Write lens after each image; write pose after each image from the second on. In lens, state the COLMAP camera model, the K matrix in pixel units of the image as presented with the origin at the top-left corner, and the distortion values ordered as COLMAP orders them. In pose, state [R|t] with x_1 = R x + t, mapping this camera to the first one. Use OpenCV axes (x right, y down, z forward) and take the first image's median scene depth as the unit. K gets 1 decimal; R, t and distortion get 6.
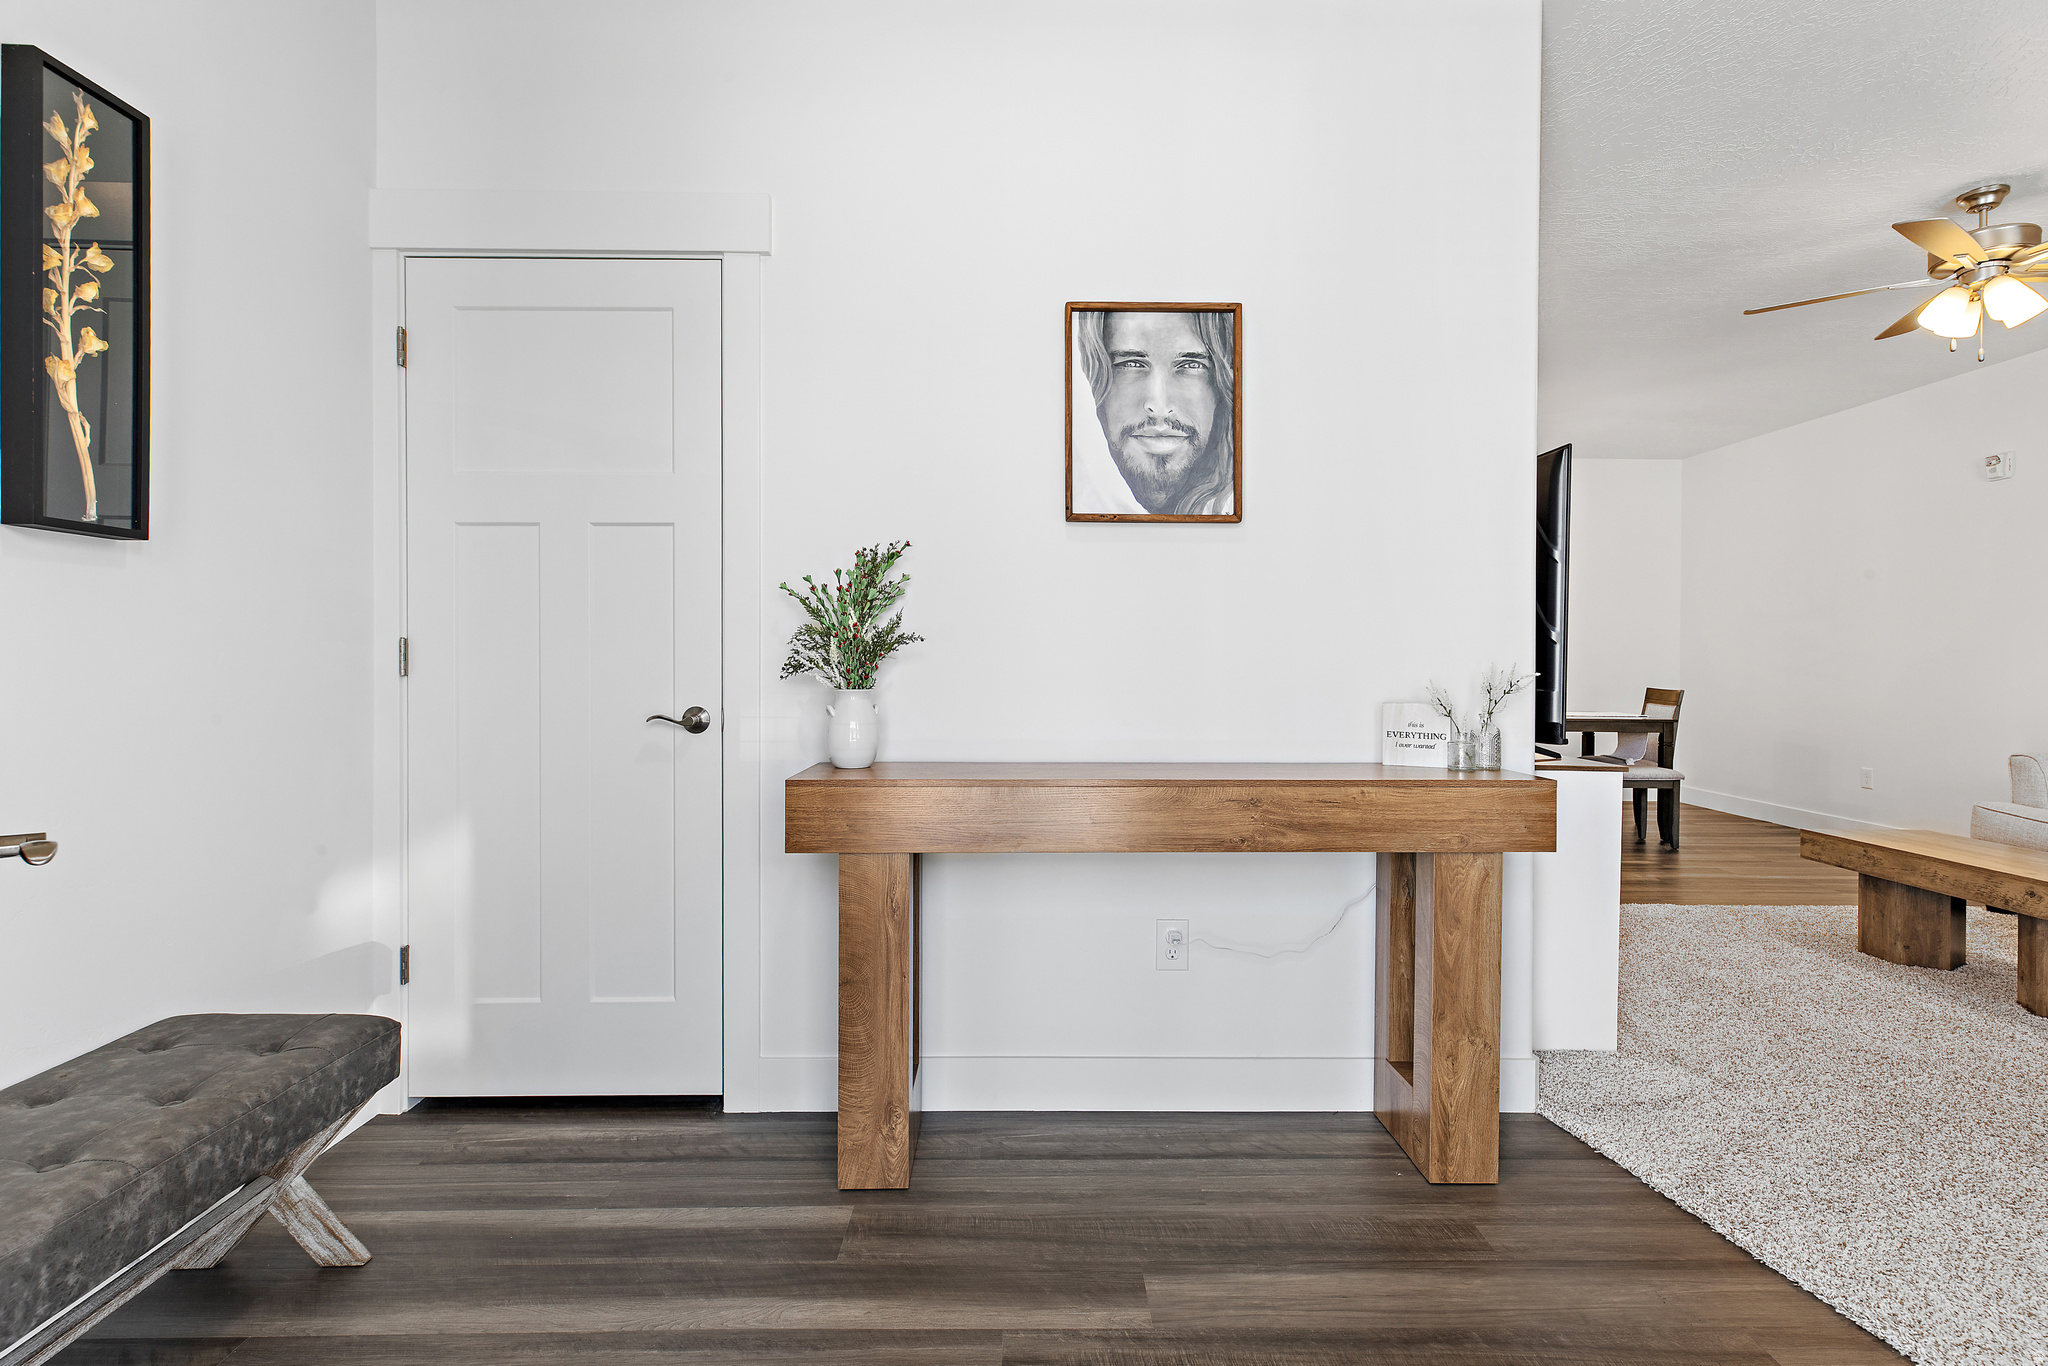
lens RADIAL K [[974.5, 0, 1025.0], [0, 974.5, 648.5], [0, 0, 1]] dist [0.001615, -0.000607]
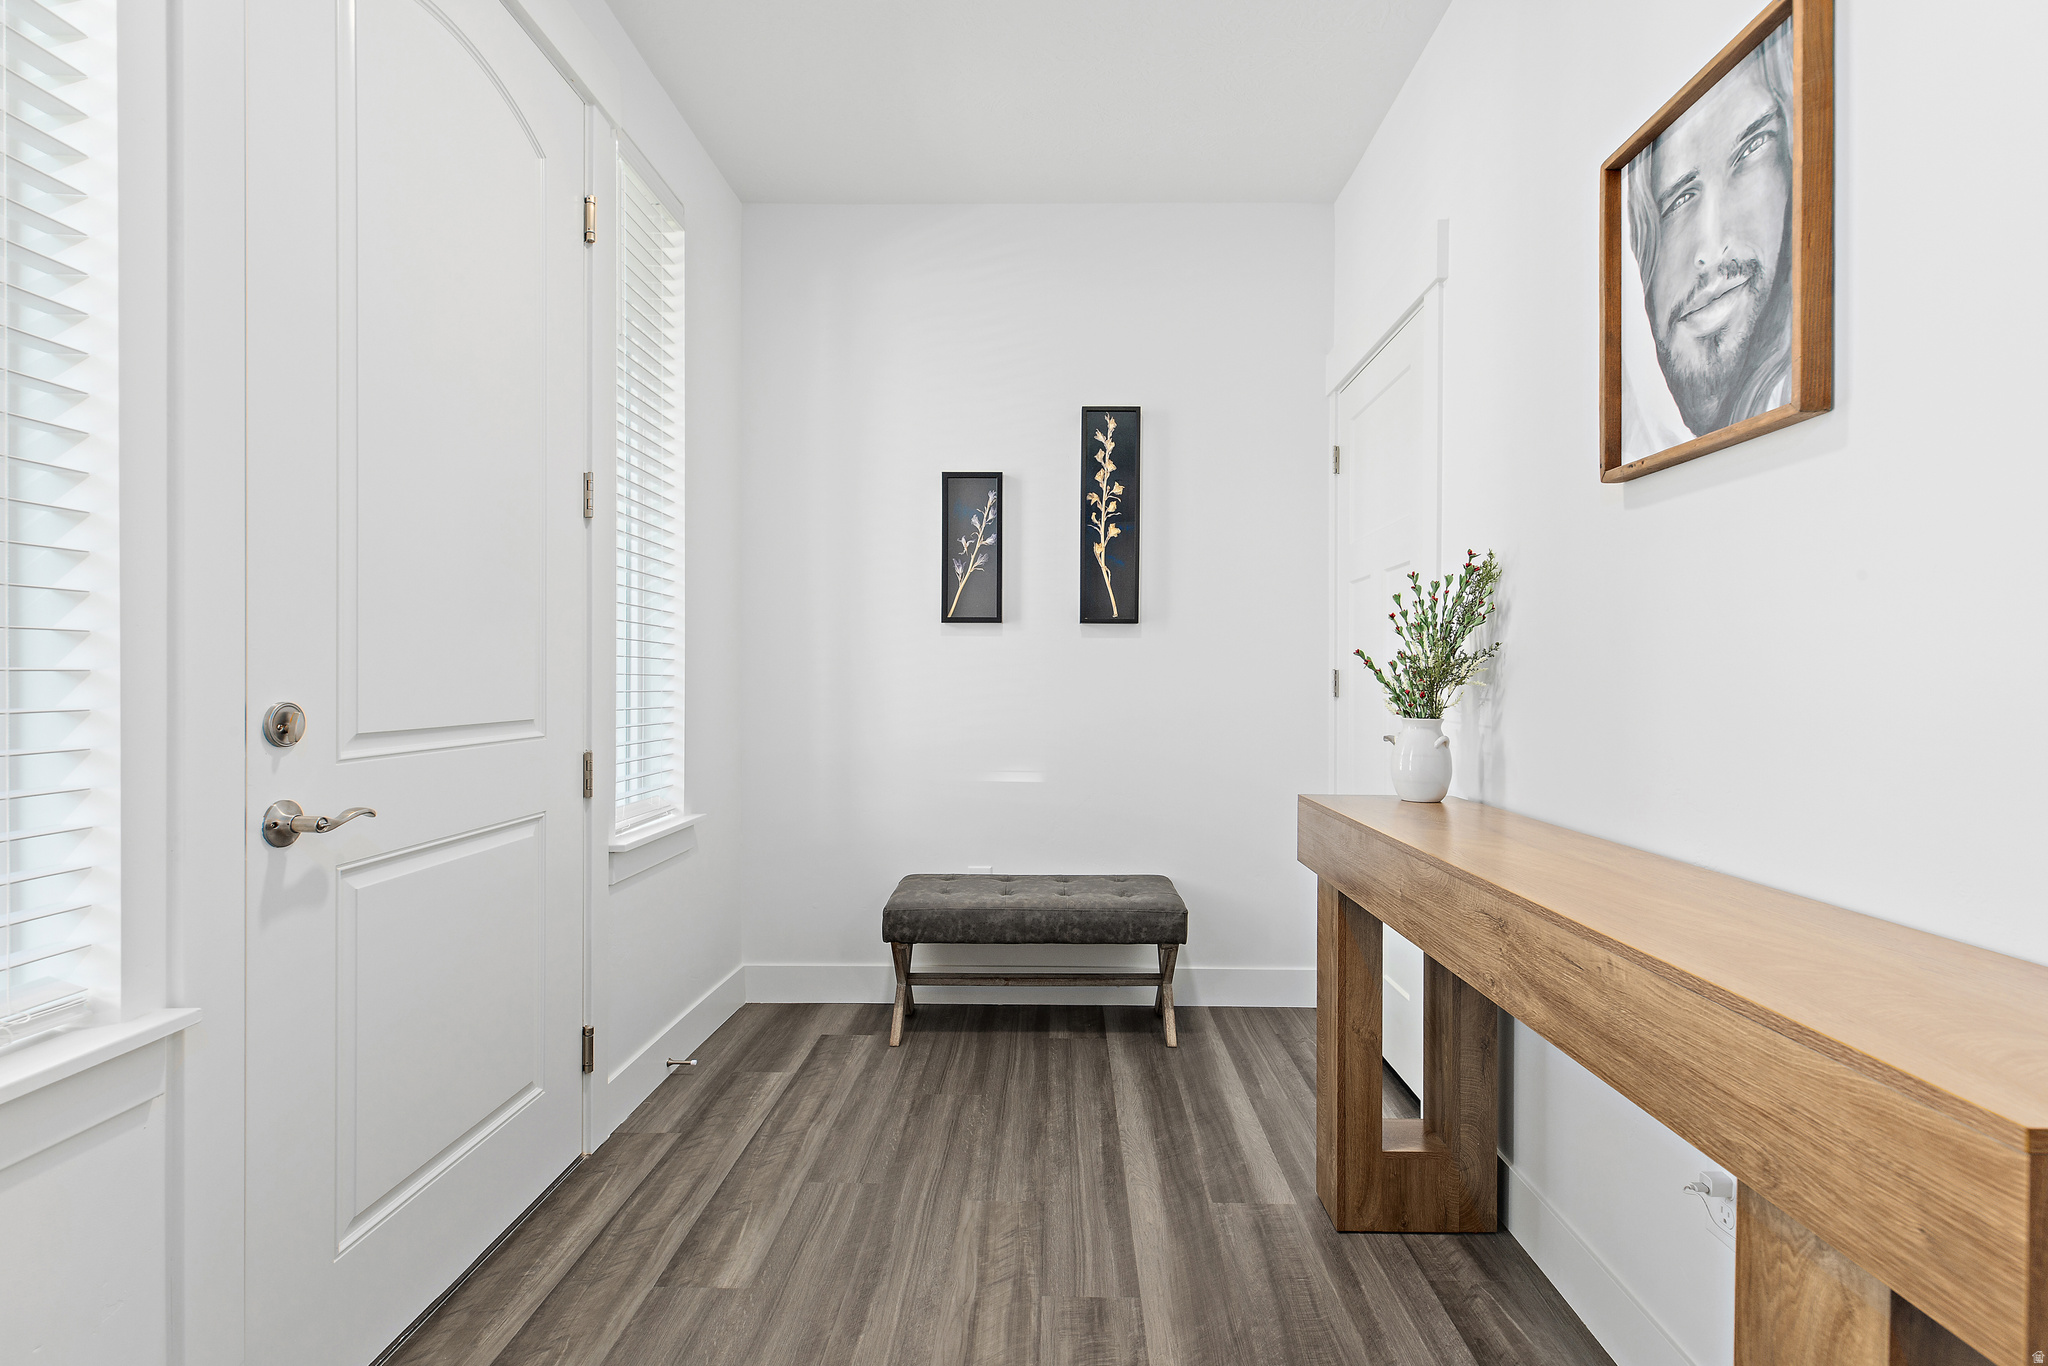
lens RADIAL K [[950.4, 0, 1040.0], [0, 950.4, 653.2], [0, 0, 1]] dist [0.008522, -0.000681]
pose [[-0.040828, -0.029374, -0.998734, 0.713802], [0.011812, 0.999484, -0.029879, 0.002744], [0.999096, -0.013017, -0.040460, 0.623445]]
